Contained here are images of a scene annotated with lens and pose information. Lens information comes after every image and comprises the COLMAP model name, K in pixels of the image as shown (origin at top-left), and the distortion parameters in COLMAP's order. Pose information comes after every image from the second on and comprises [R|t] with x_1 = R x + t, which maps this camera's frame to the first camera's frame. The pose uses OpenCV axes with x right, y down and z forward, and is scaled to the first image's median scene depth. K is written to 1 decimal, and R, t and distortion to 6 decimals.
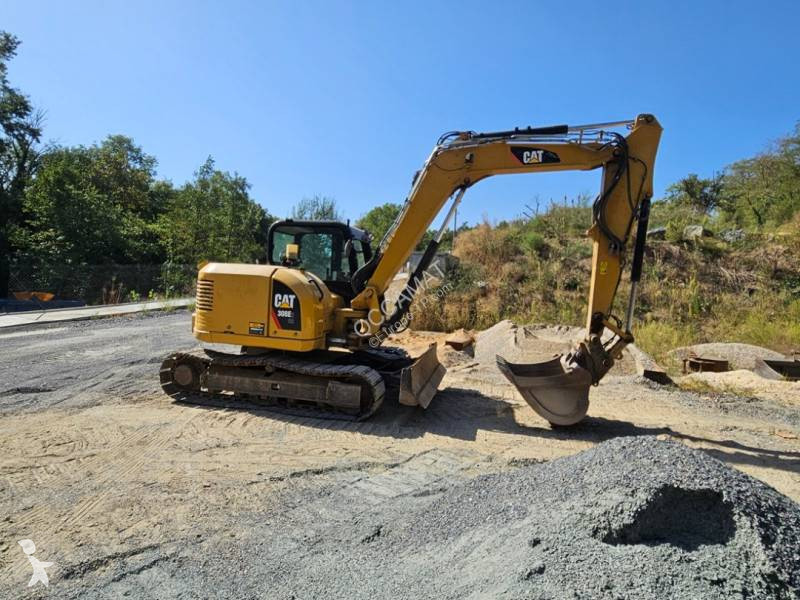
lens RADIAL K [[443.5, 0, 395.1], [0, 443.5, 295.9], [0, 0, 1]] dist [-0.001172, 0.000327]
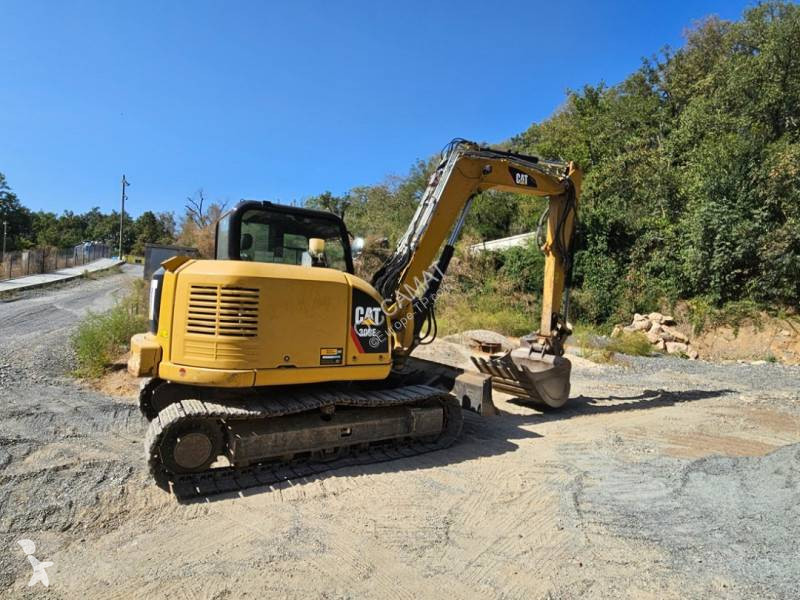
lens RADIAL K [[443.5, 0, 395.1], [0, 443.5, 295.9], [0, 0, 1]] dist [-0.001172, 0.000327]
pose [[0.714678, -0.016709, 0.699254, -0.712569], [0.014397, 0.999854, 0.009178, -0.027236], [-0.699305, 0.003508, 0.714815, 0.405807]]
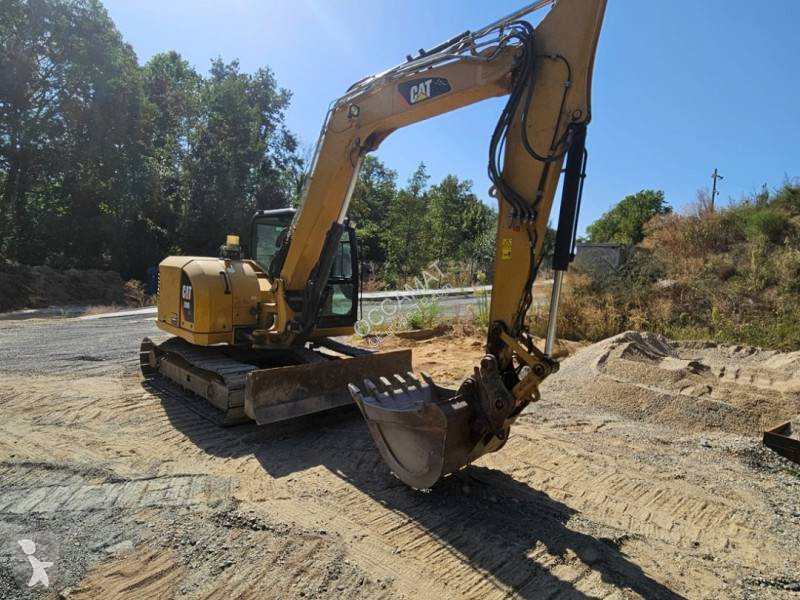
lens RADIAL K [[443.5, 0, 395.1], [0, 443.5, 295.9], [0, 0, 1]] dist [-0.001172, 0.000327]
pose [[0.851024, 0.023363, -0.524607, 0.636255], [-0.023211, 0.999707, 0.006868, 0.001939], [0.524614, 0.006332, 0.851317, 0.383392]]
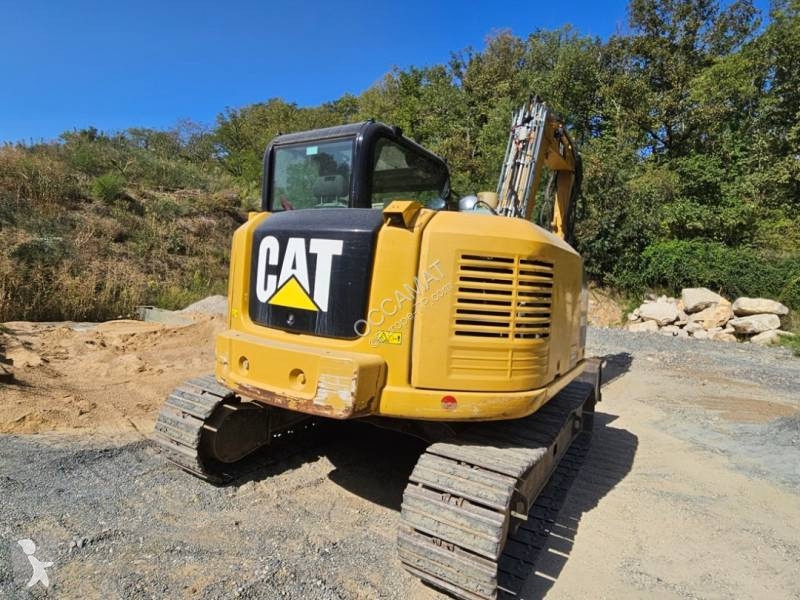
lens RADIAL K [[443.4, 0, 396.1], [0, 443.4, 295.0], [0, 0, 1]] dist [-0.018205, 0.017190]
pose [[0.322997, -0.067891, 0.943962, -0.846659], [-0.021314, 0.996649, 0.078973, -0.034836], [-0.946160, -0.045627, 0.320467, 1.001096]]
